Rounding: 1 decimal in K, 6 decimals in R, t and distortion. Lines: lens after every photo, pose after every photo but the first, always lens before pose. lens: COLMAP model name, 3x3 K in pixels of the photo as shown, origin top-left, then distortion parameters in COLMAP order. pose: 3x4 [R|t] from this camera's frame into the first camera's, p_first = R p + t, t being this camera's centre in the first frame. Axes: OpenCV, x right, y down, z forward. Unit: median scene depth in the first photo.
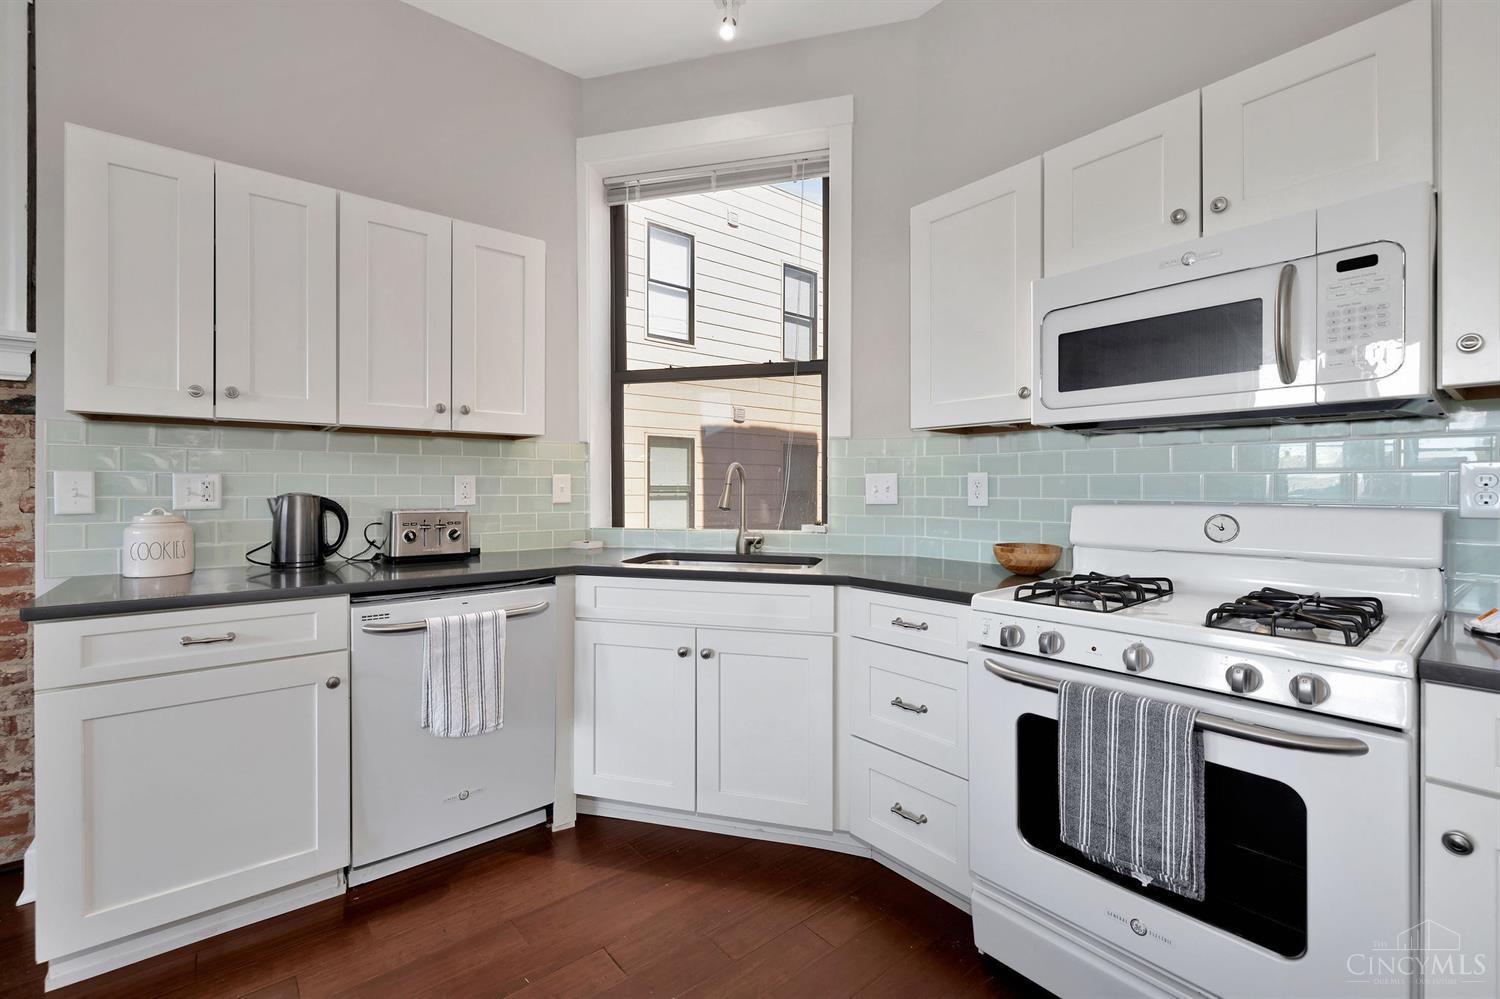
lens RADIAL K [[641.6, 0, 750.7], [0, 641.6, 489.5], [0, 0, 1]] dist [-0.000684, -0.000126]
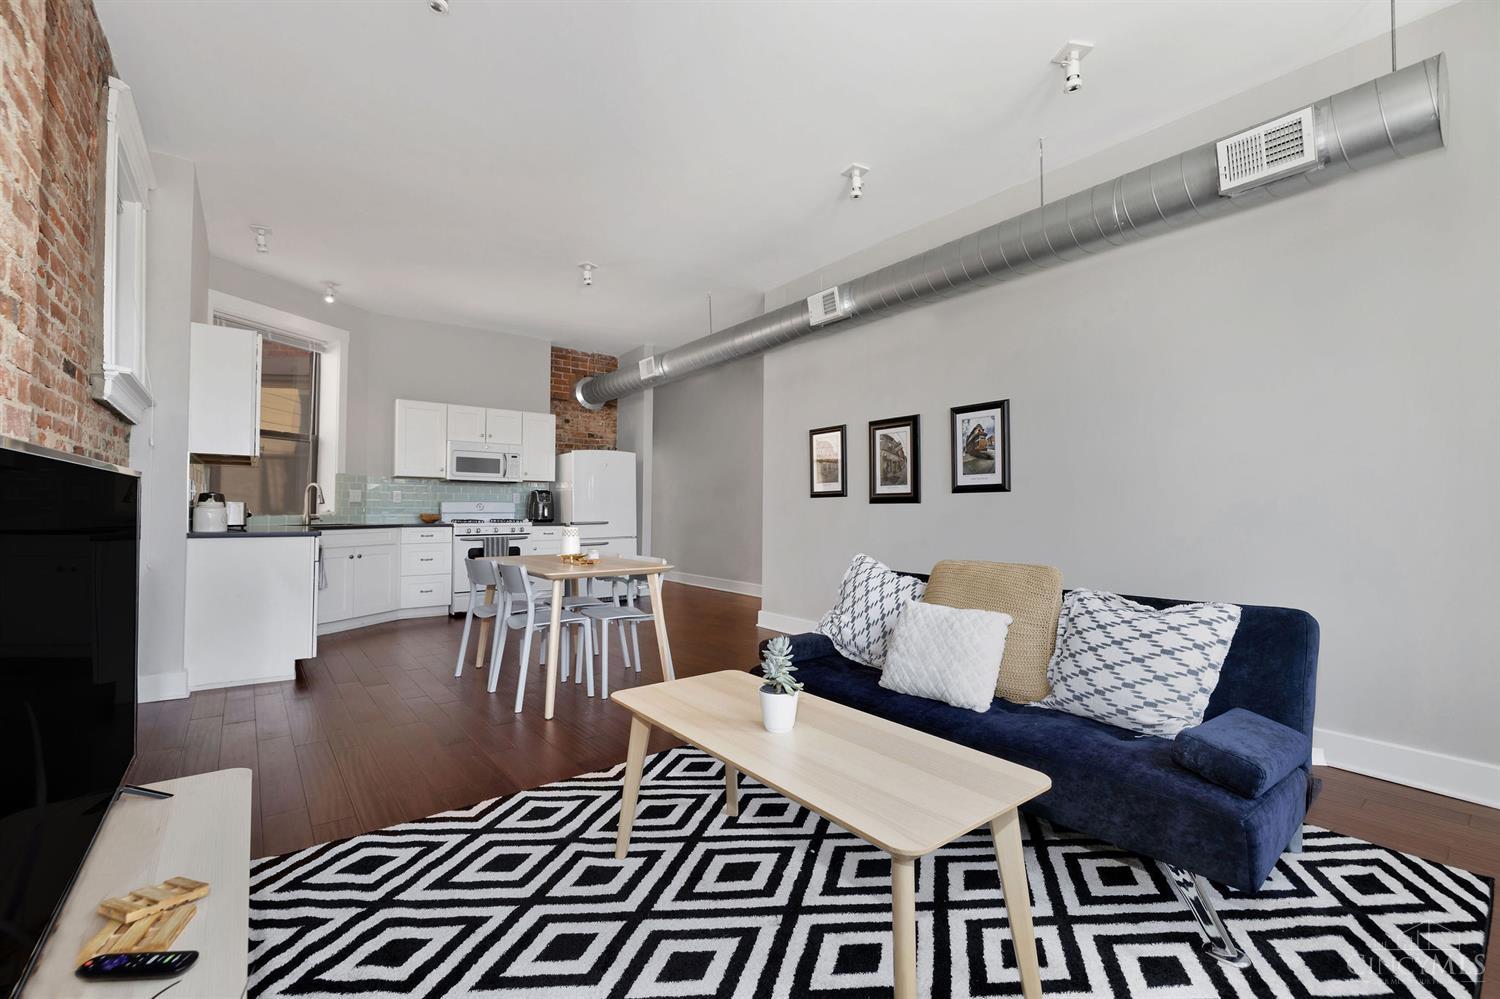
lens RADIAL K [[641.6, 0, 749.5], [0, 641.6, 501.1], [0, 0, 1]] dist [-0.000684, -0.000126]
pose [[0.014779, 0.013762, 0.999796, -3.107862], [-0.002842, 0.999902, -0.013722, 0.067190], [-0.999887, -0.002639, 0.014817, -0.757133]]
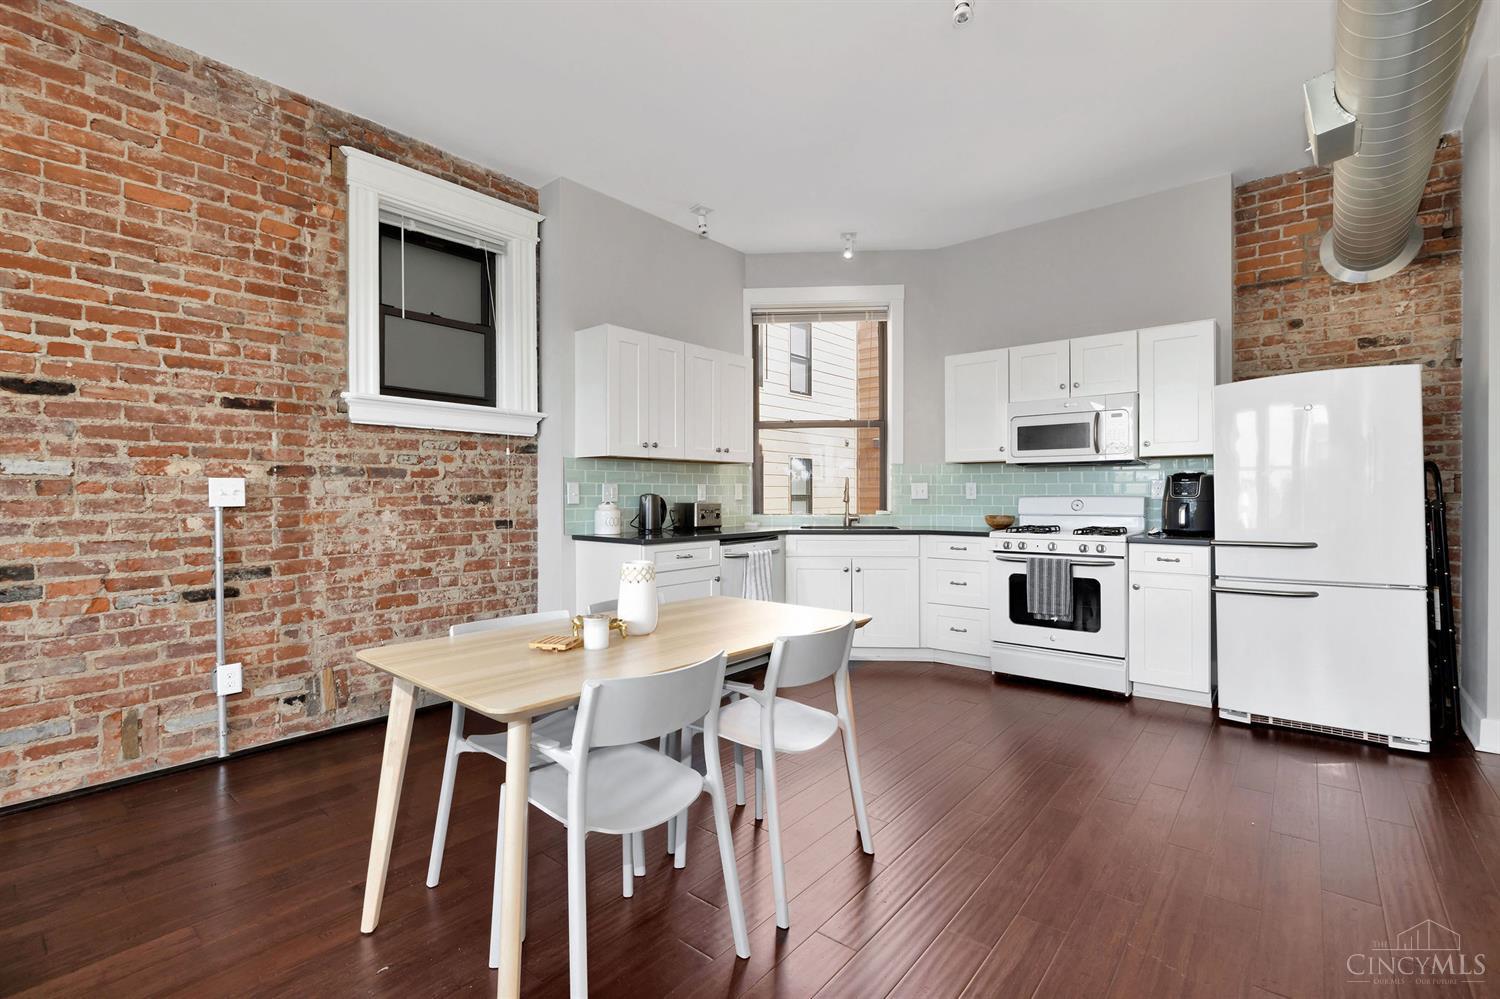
lens RADIAL K [[679.7, 0, 752.3], [0, 679.7, 495.1], [0, 0, 1]] dist [-0.001436, 0.000863]
pose [[0.982036, -0.003824, 0.188657, -0.937258], [0.004136, 0.999991, -0.001258, 0.015660], [-0.188651, 0.002015, 0.982042, -1.265739]]
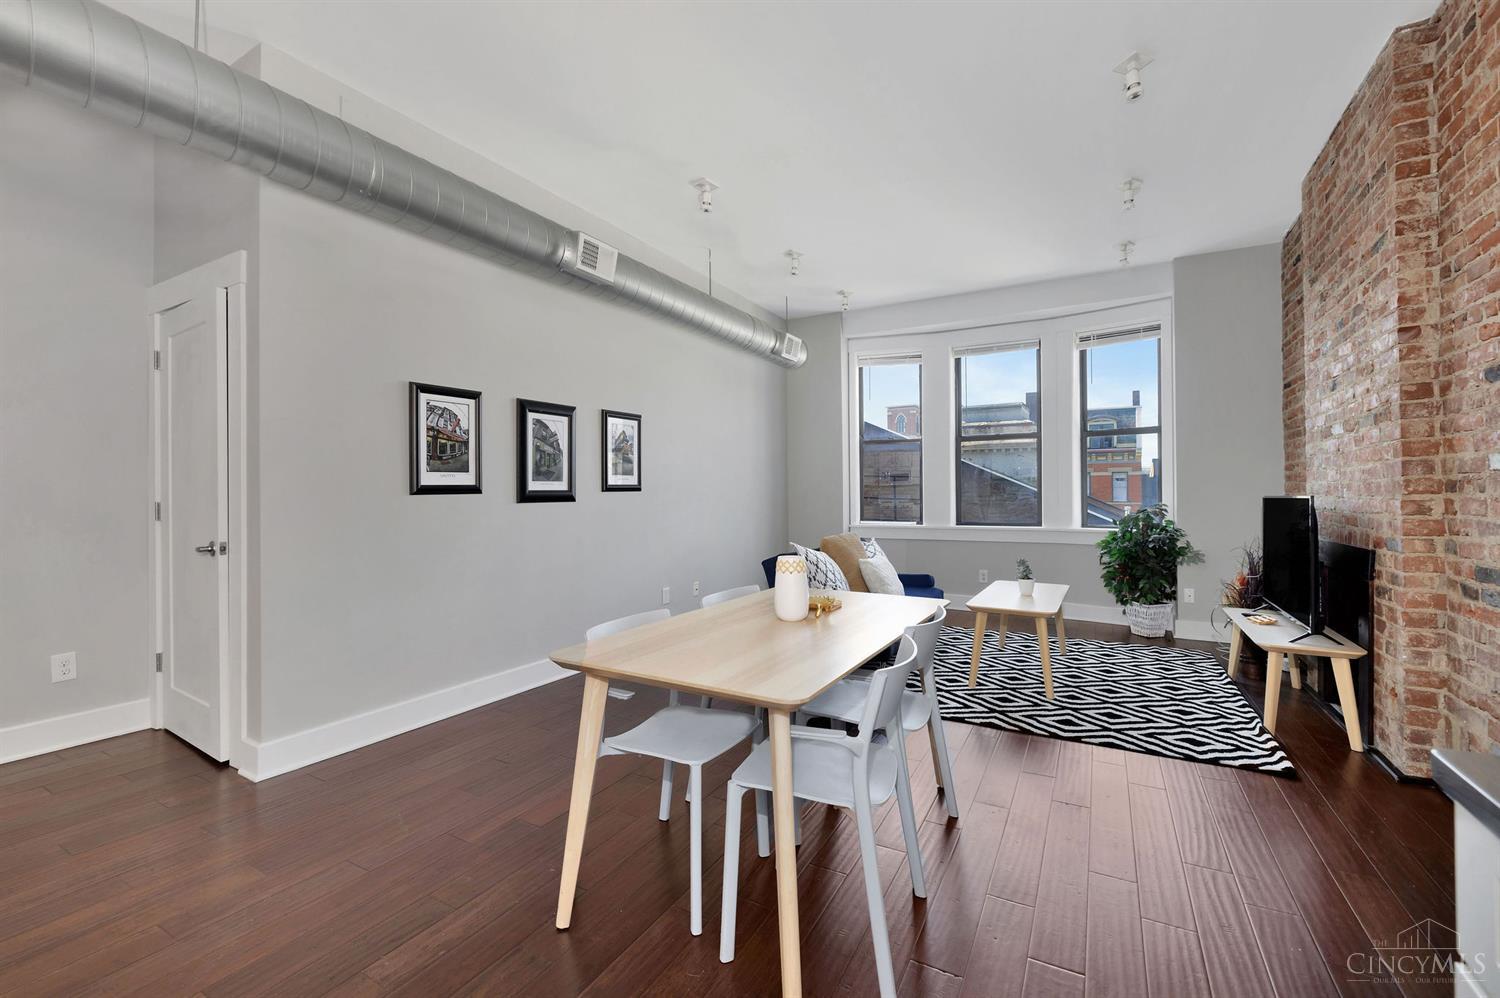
lens RADIAL K [[641.6, 0, 756.2], [0, 641.6, 495.3], [0, 0, 1]] dist [-0.000684, -0.000126]
pose [[-0.927980, 0.002946, -0.372619, -0.425954], [0.000702, 0.999981, 0.006159, 0.003643], [0.372630, 0.005454, -0.927964, 0.983842]]
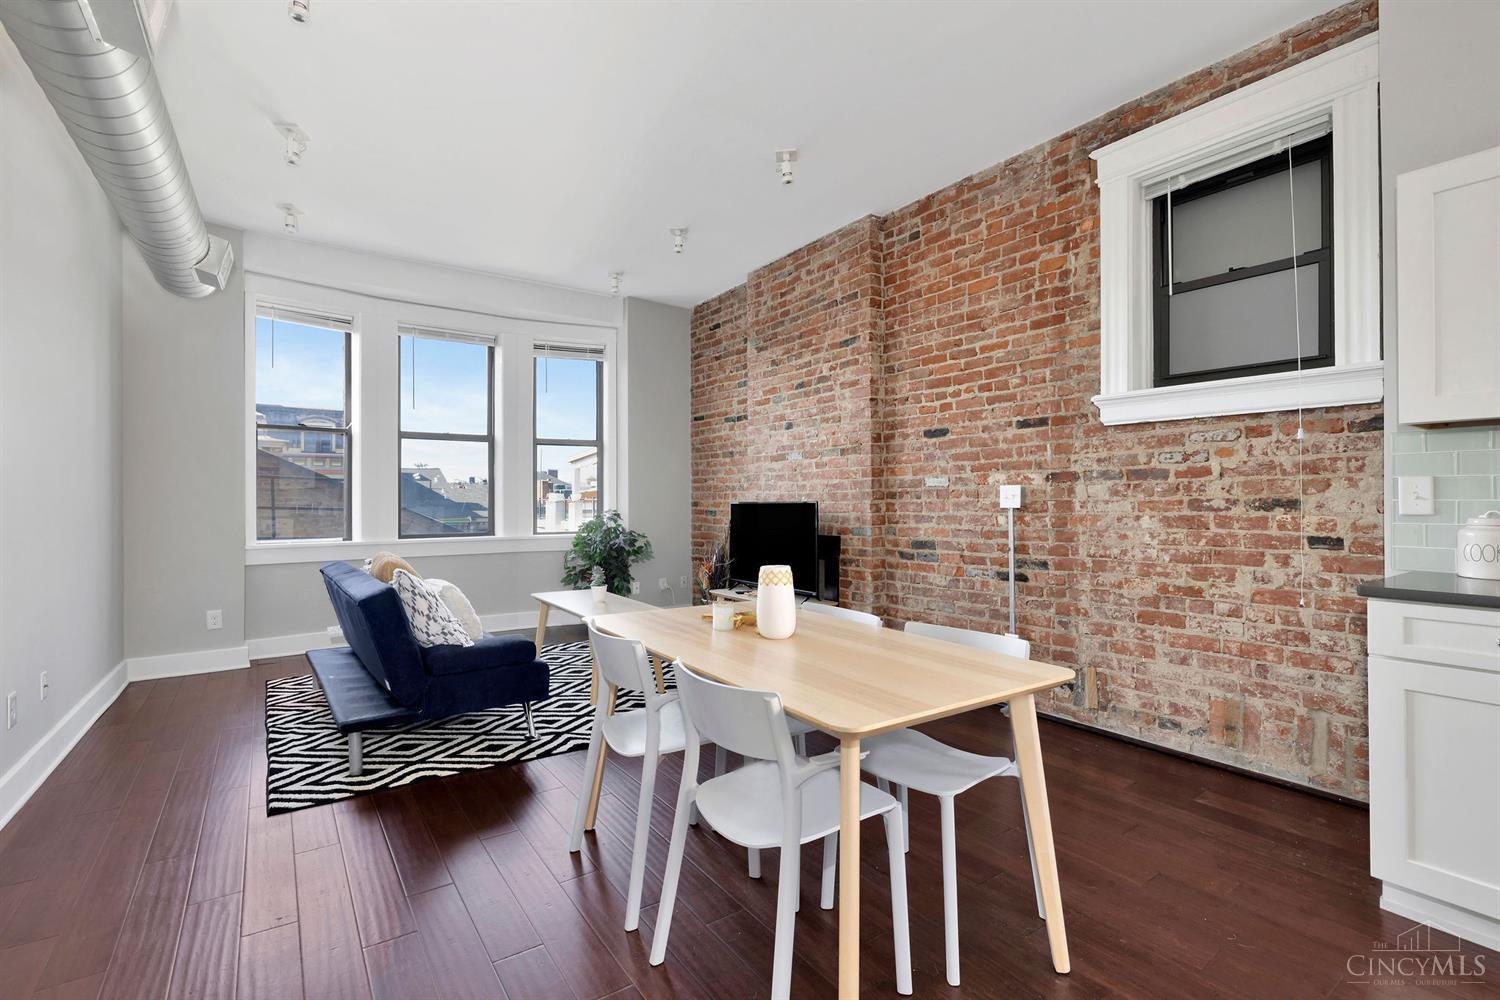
lens RADIAL K [[679.7, 0, 763.5], [0, 679.7, 498.0], [0, 0, 1]] dist [-0.001436, 0.000863]
pose [[-0.060669, -0.005811, -0.998141, 0.204455], [-0.002504, 0.999981, -0.005669, 0.019479], [0.998155, 0.002155, -0.060683, -0.065514]]
